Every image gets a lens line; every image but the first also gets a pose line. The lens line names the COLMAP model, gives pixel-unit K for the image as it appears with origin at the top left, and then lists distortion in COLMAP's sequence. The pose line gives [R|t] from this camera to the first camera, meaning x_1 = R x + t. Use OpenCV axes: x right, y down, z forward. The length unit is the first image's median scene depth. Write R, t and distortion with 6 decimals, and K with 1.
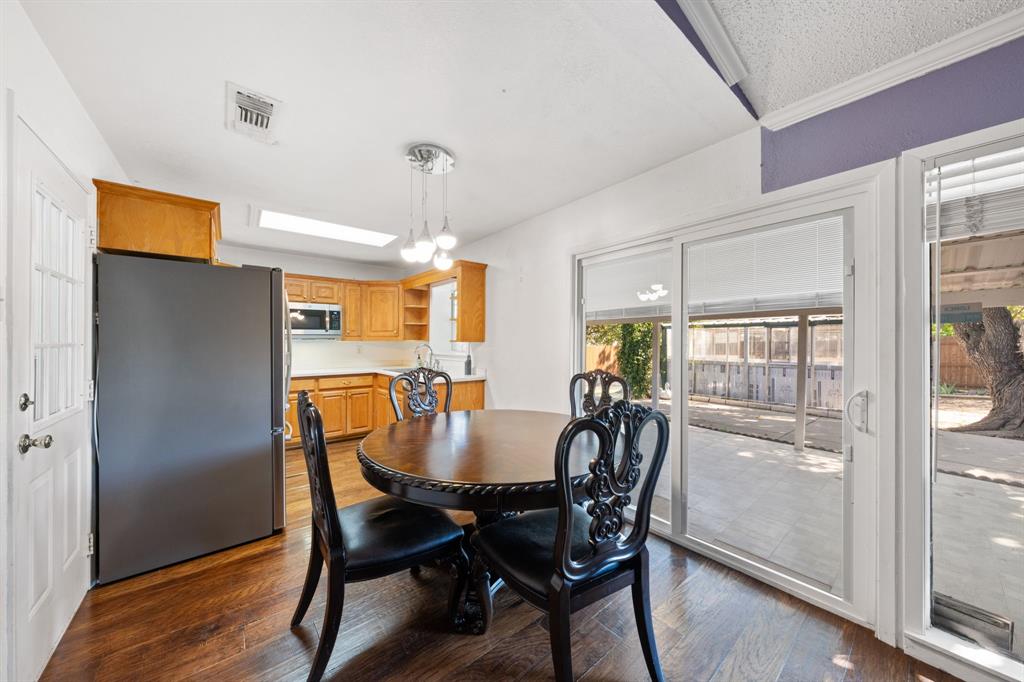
lens RADIAL K [[365.6, 0, 512.0], [0, 365.6, 341.0], [0, 0, 1]] dist [0.000853, -0.000095]
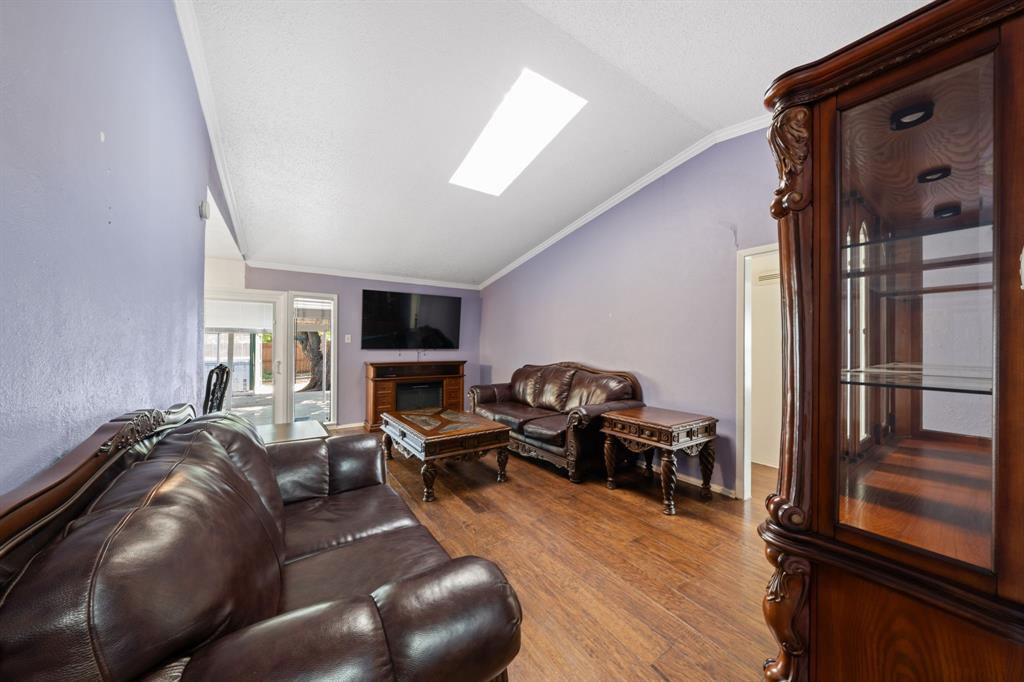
lens RADIAL K [[365.6, 0, 512.0], [0, 365.6, 341.0], [0, 0, 1]] dist [0.000853, -0.000095]
pose [[0.155984, 0.011542, 0.987692, -1.771261], [-0.003117, 0.999933, -0.011193, -0.008301], [-0.987755, -0.001333, 0.156009, -1.426501]]
